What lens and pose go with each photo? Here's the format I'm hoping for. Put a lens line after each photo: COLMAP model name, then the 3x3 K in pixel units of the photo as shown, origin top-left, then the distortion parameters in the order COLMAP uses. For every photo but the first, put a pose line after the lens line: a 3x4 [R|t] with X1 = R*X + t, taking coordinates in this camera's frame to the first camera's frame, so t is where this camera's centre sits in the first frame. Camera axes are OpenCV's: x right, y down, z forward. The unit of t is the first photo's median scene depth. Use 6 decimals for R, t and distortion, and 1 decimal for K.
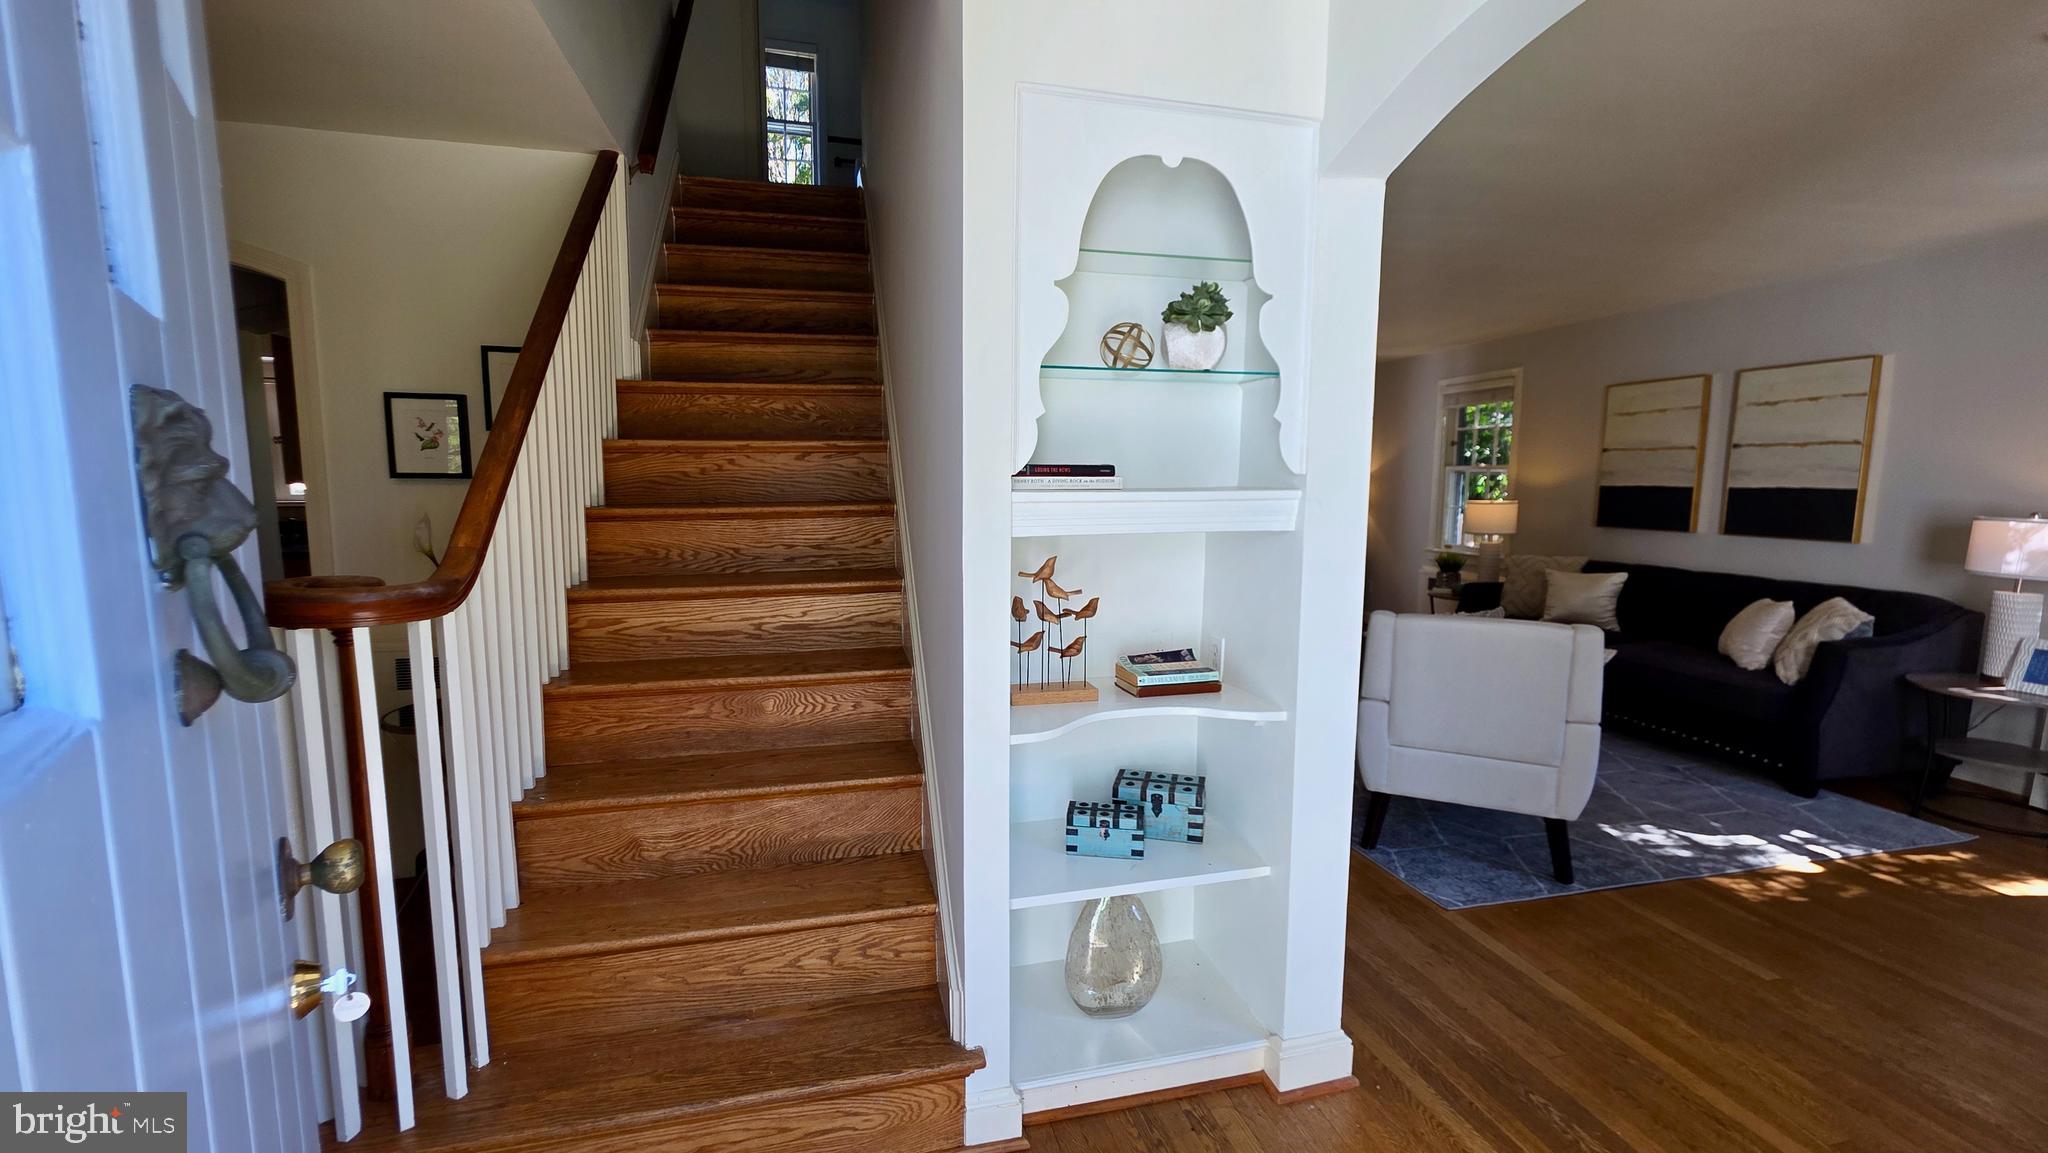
lens RADIAL K [[822.8, 0, 1029.5], [0, 822.8, 564.6], [0, 0, 1]] dist [0.001387, -0.001126]
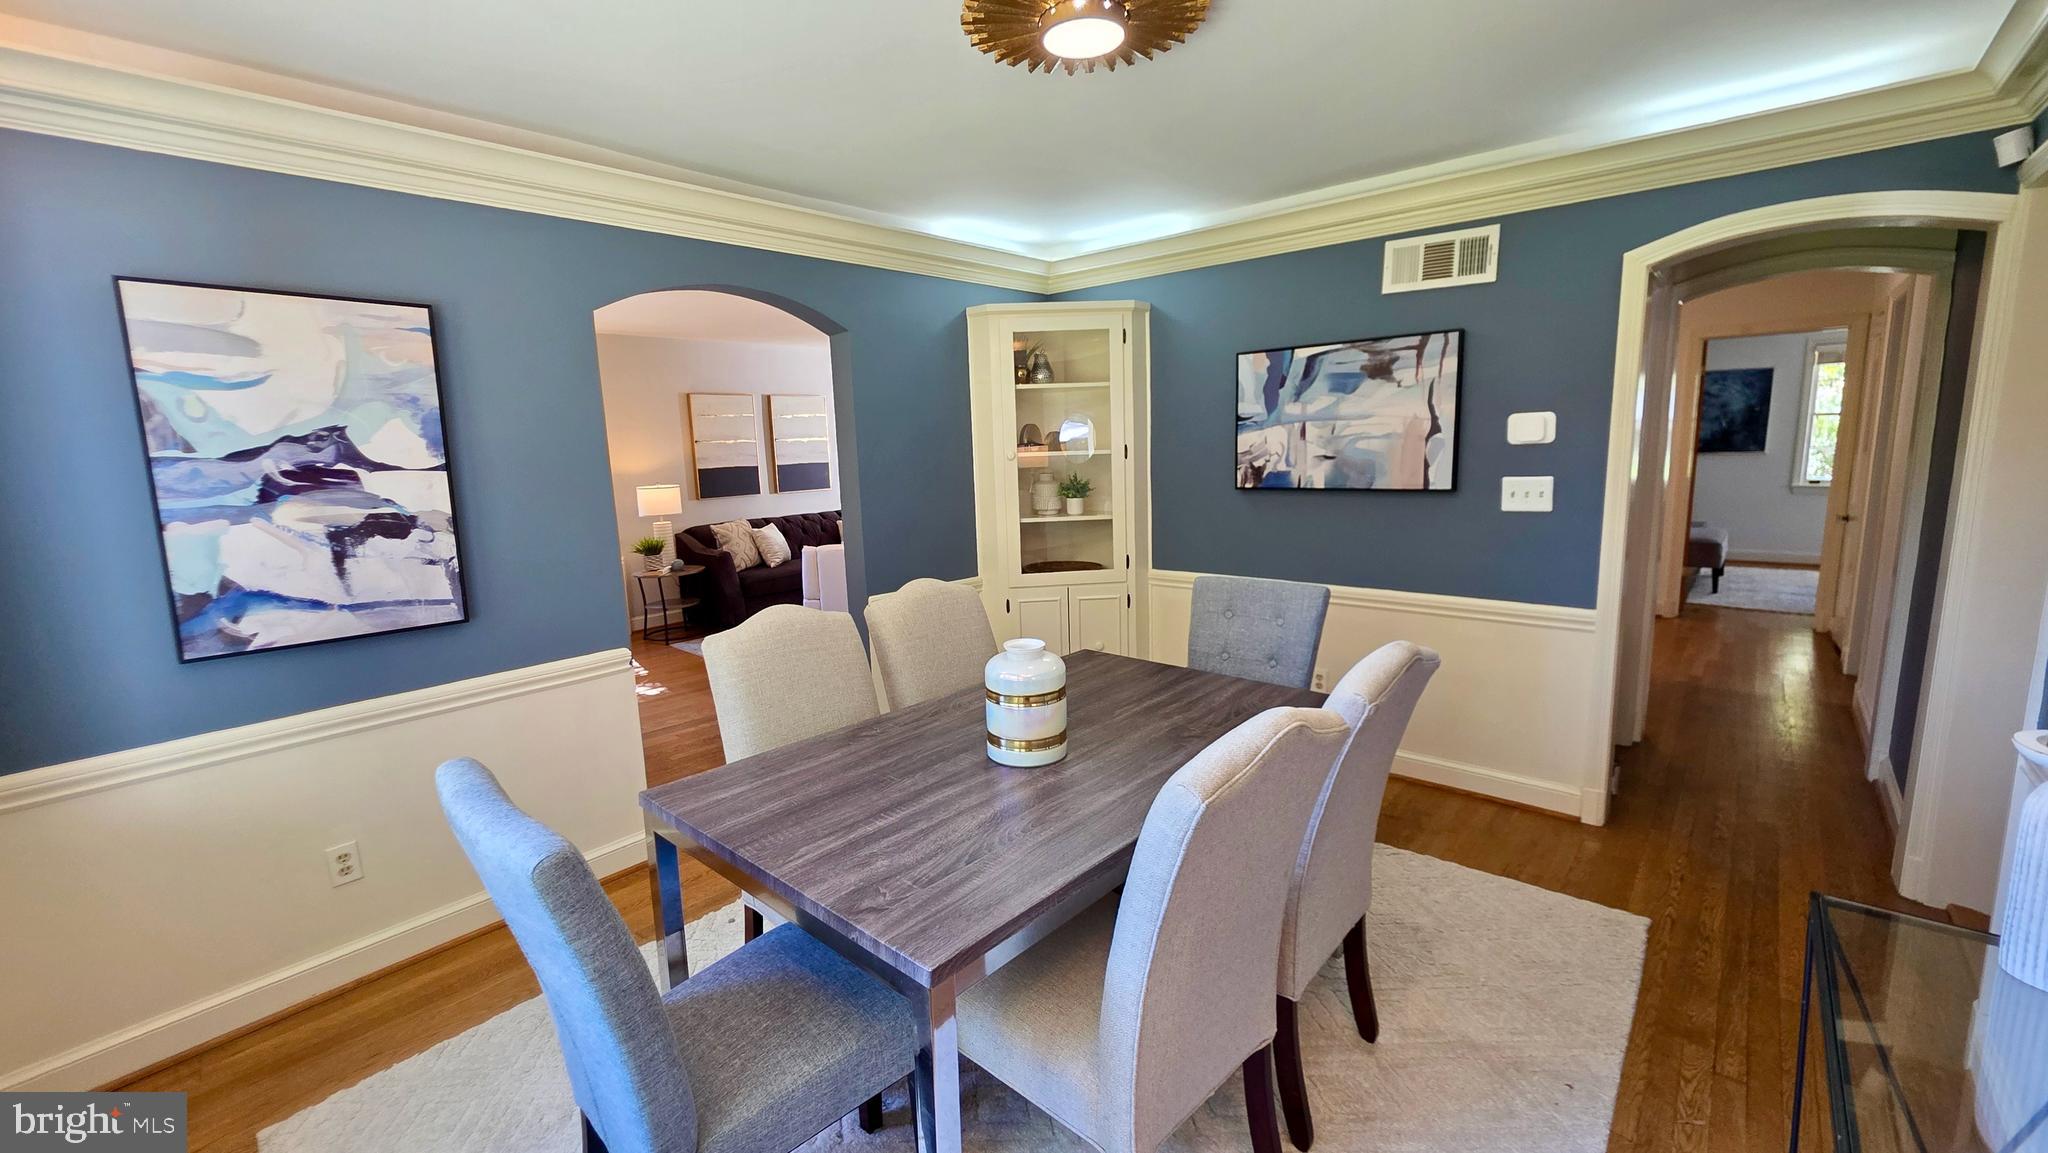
lens RADIAL K [[822.8, 0, 1015.6], [0, 822.8, 569.2], [0, 0, 1]] dist [0.001387, -0.001126]
pose [[-0.560576, -0.124187, 0.818738, -1.038608], [0.109588, 0.968870, 0.221993, -0.258185], [-0.820820, 0.214168, -0.529516, 1.919145]]
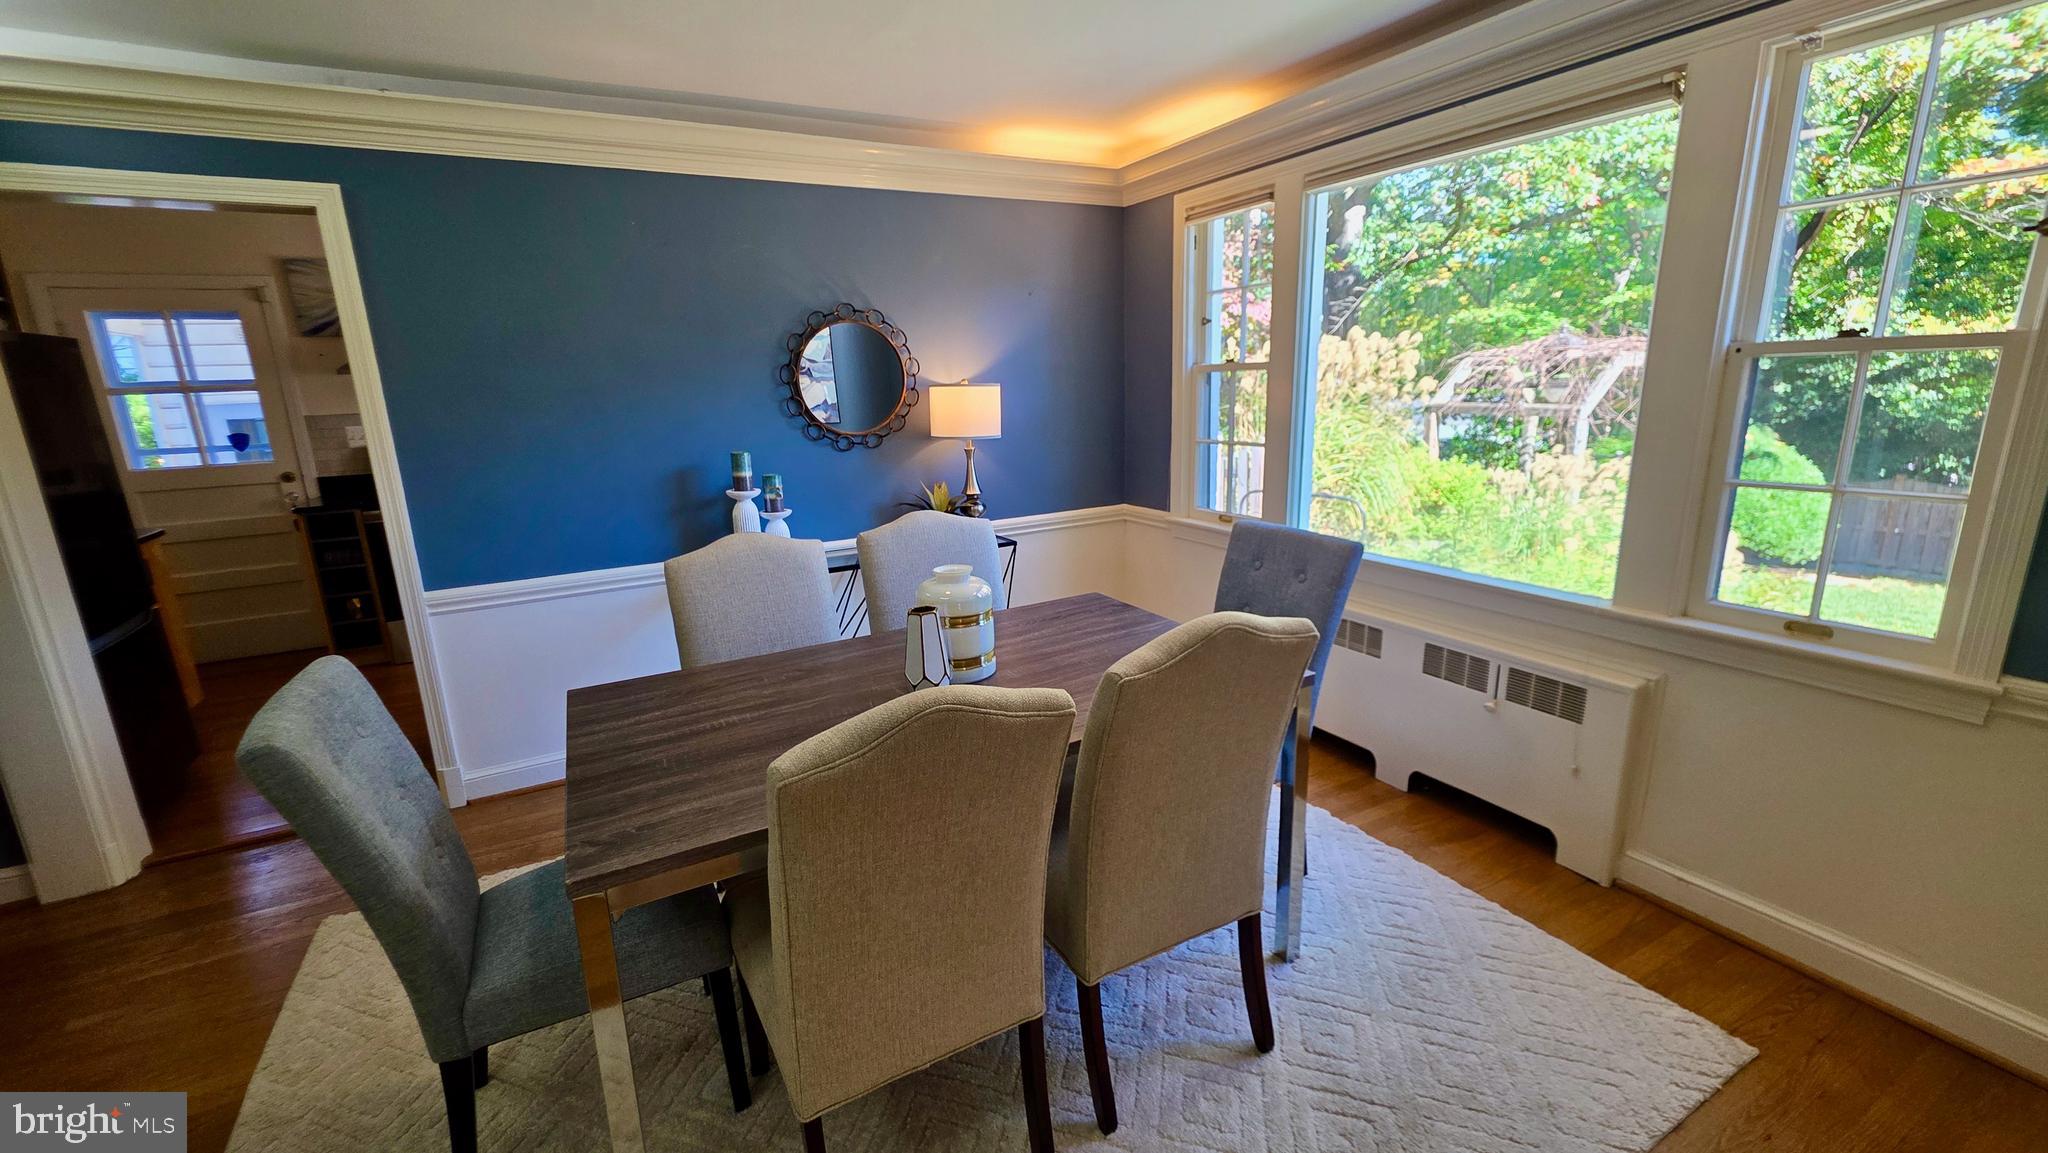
lens RADIAL K [[822.8, 0, 1021.2], [0, 822.8, 571.2], [0, 0, 1]] dist [0.001387, -0.001126]
pose [[0.251731, 0.199223, -0.947070, -0.129872], [-0.062798, 0.979883, 0.189434, -0.203749], [0.965758, 0.011788, 0.259177, 1.565954]]
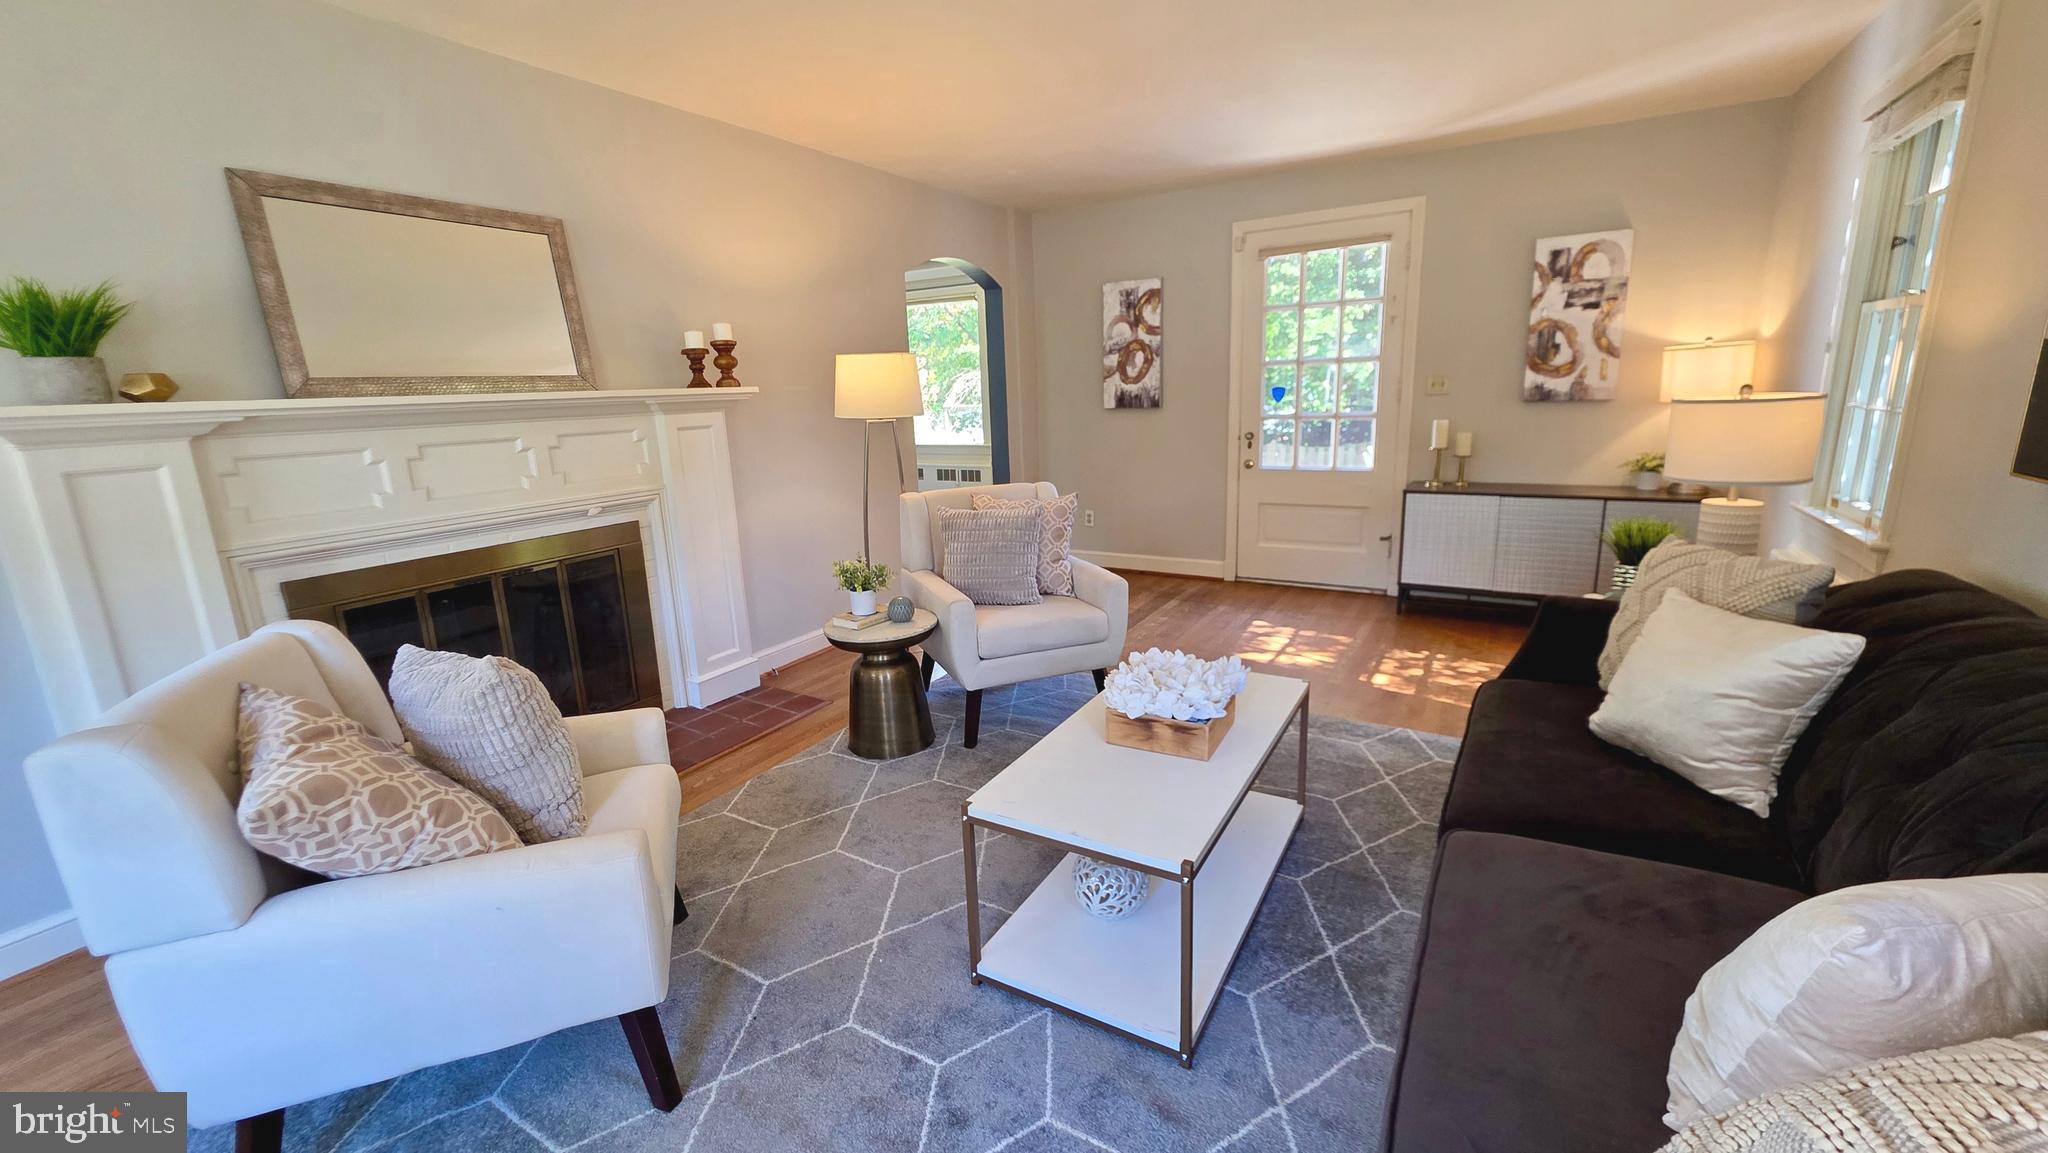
lens RADIAL K [[822.8, 0, 1019.5], [0, 822.8, 571.5], [0, 0, 1]] dist [0.001387, -0.001126]
pose [[0.703935, 0.115998, -0.700728, 0.946298], [-0.022894, 0.989767, 0.140846, -0.066099], [0.709895, -0.083105, 0.699387, 0.751467]]
